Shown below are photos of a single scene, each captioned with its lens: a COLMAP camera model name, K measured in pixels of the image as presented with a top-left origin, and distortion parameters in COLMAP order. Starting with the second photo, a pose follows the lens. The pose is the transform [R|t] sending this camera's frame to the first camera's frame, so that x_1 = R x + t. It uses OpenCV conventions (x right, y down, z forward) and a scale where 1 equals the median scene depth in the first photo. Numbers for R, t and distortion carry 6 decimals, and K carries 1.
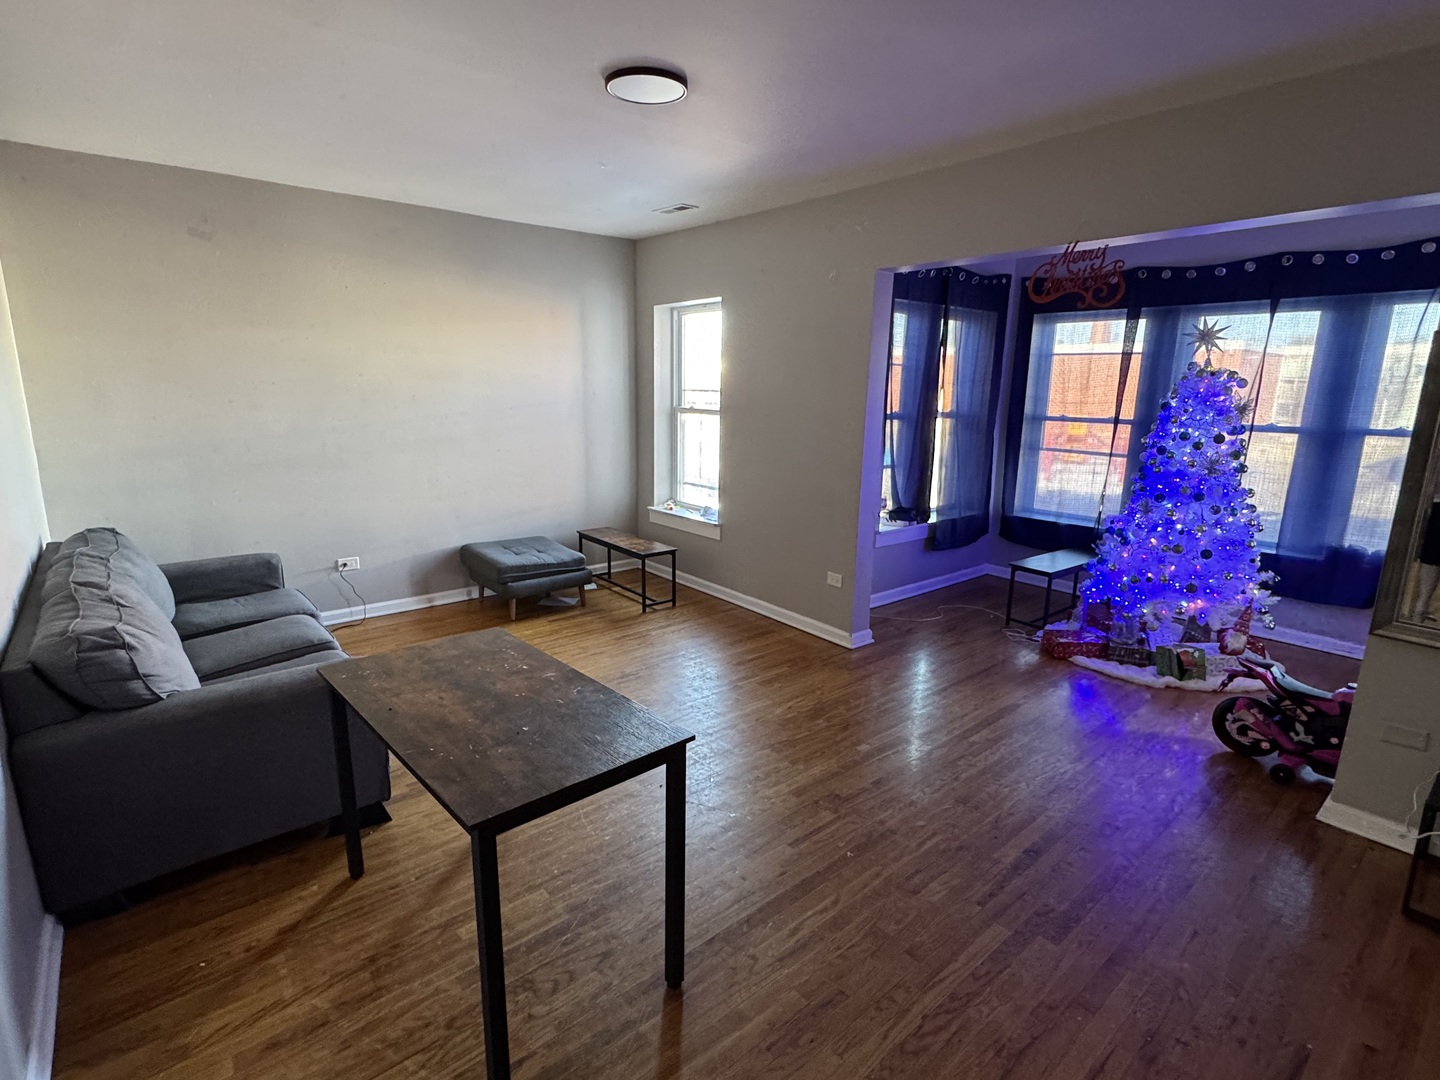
lens RADIAL K [[715.4, 0, 726.1], [0, 715.4, 534.6], [0, 0, 1]] dist [-0.000132, 0.000365]
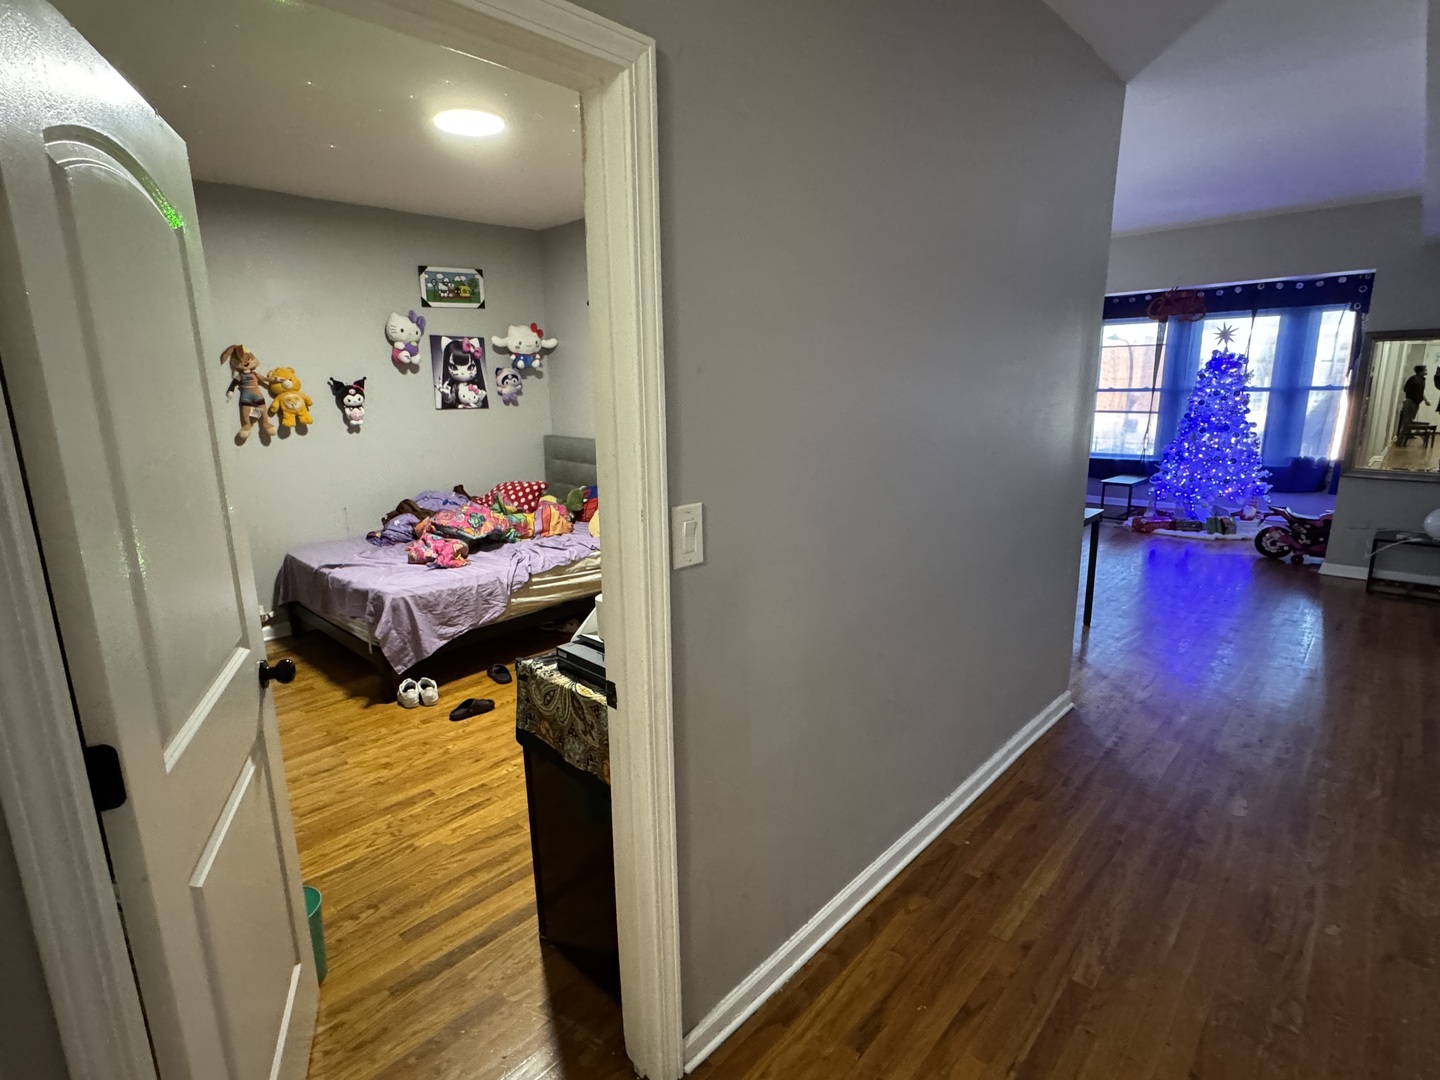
lens RADIAL K [[715.4, 0, 715.3], [0, 715.4, 541.7], [0, 0, 1]] dist [-0.000132, 0.000365]
pose [[0.994281, -0.056683, 0.090514, -0.678704], [0.056090, 0.998384, 0.009082, 0.125509], [-0.090883, -0.003953, 0.995854, -0.556030]]
